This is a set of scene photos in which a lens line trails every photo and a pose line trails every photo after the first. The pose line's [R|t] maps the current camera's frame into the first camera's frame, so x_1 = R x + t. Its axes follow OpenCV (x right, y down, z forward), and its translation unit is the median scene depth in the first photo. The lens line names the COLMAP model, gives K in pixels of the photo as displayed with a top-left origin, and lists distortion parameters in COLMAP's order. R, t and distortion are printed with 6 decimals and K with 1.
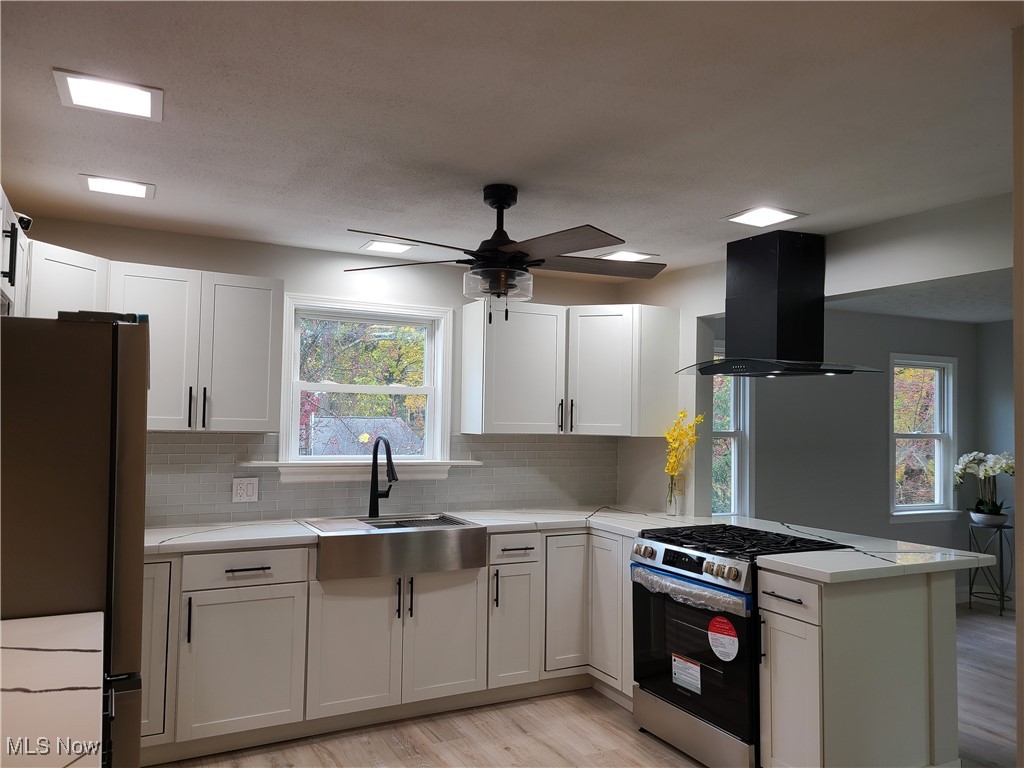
lens RADIAL K [[768.9, 0, 512.0], [0, 768.9, 384.0], [0, 0, 1]] dist [0.091251, -0.077009]
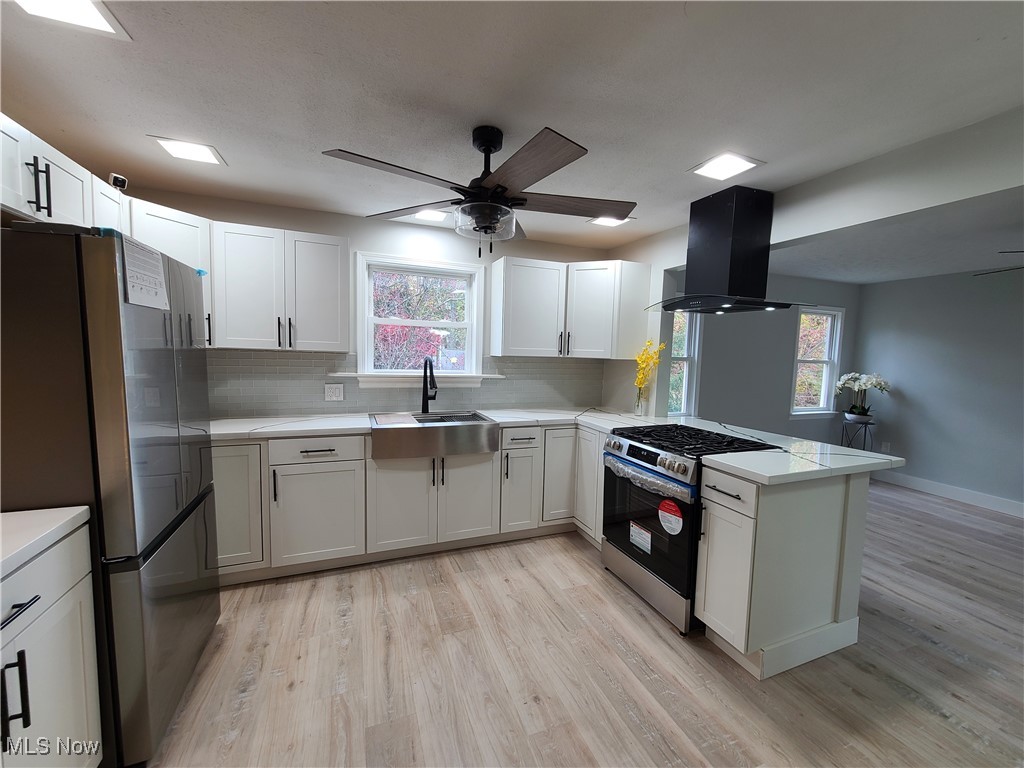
lens RADIAL K [[421.1, 0, 521.1], [0, 421.1, 385.7], [0, 0, 1]] dist [0.002599, 0.000131]
pose [[0.995885, 0.017137, -0.088995, 0.070596], [-0.005854, 0.992073, 0.125528, 0.024845], [0.090441, -0.124490, 0.988090, 0.267963]]
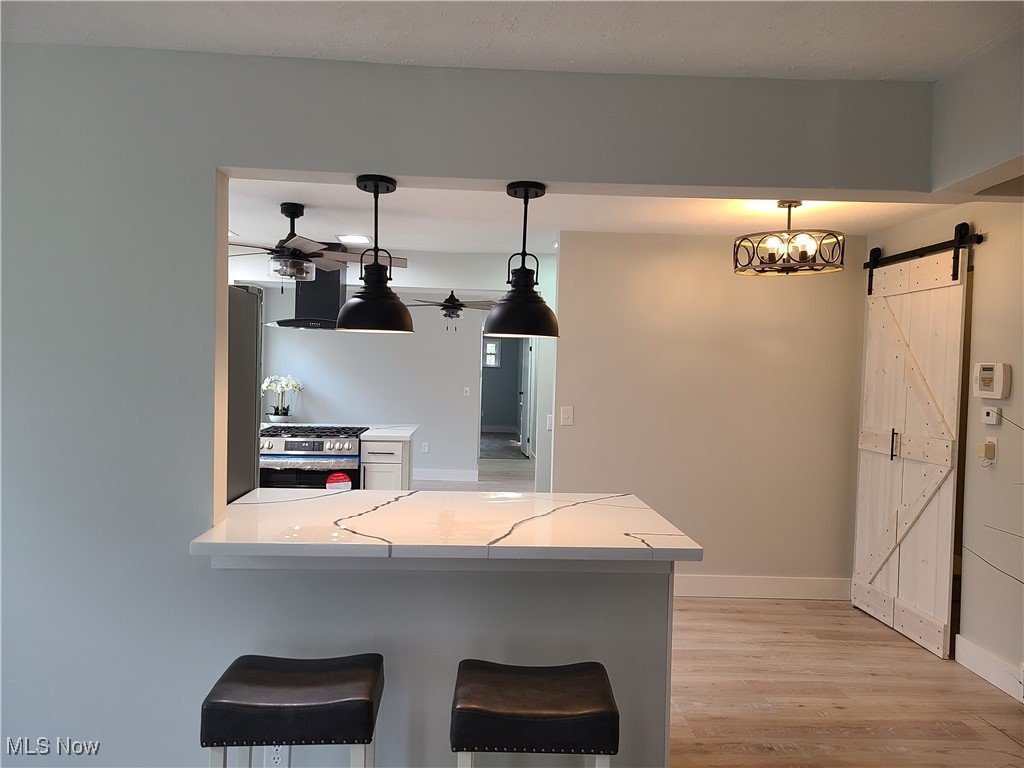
lens RADIAL K [[768.9, 0, 512.0], [0, 768.9, 384.0], [0, 0, 1]] dist [0.091251, -0.077009]
pose [[0.416943, -0.025246, 0.908582, -0.918755], [-0.063735, 0.996342, 0.056932, -0.015211], [-0.906695, -0.081646, 0.413809, -0.034161]]
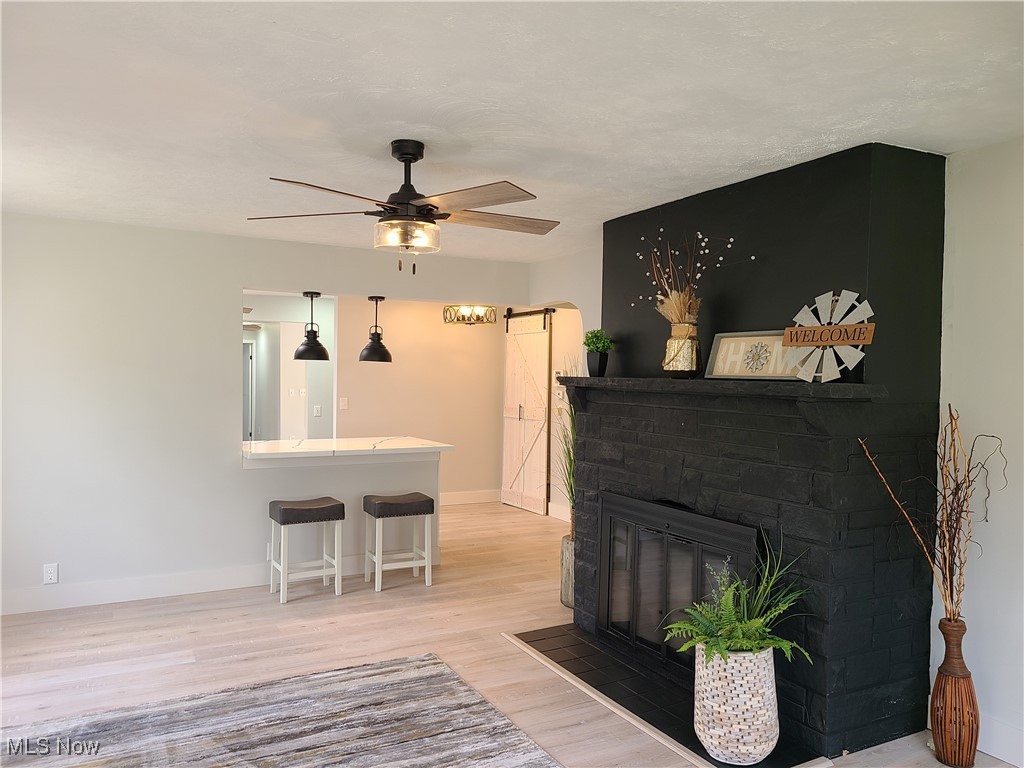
lens RADIAL K [[768.9, 0, 512.0], [0, 768.9, 384.0], [0, 0, 1]] dist [0.091251, -0.077009]
pose [[-0.013910, -0.024875, 0.999594, -2.590045], [-0.059164, 0.997959, 0.024011, -0.038492], [-0.998151, -0.058806, -0.015353, 0.005874]]
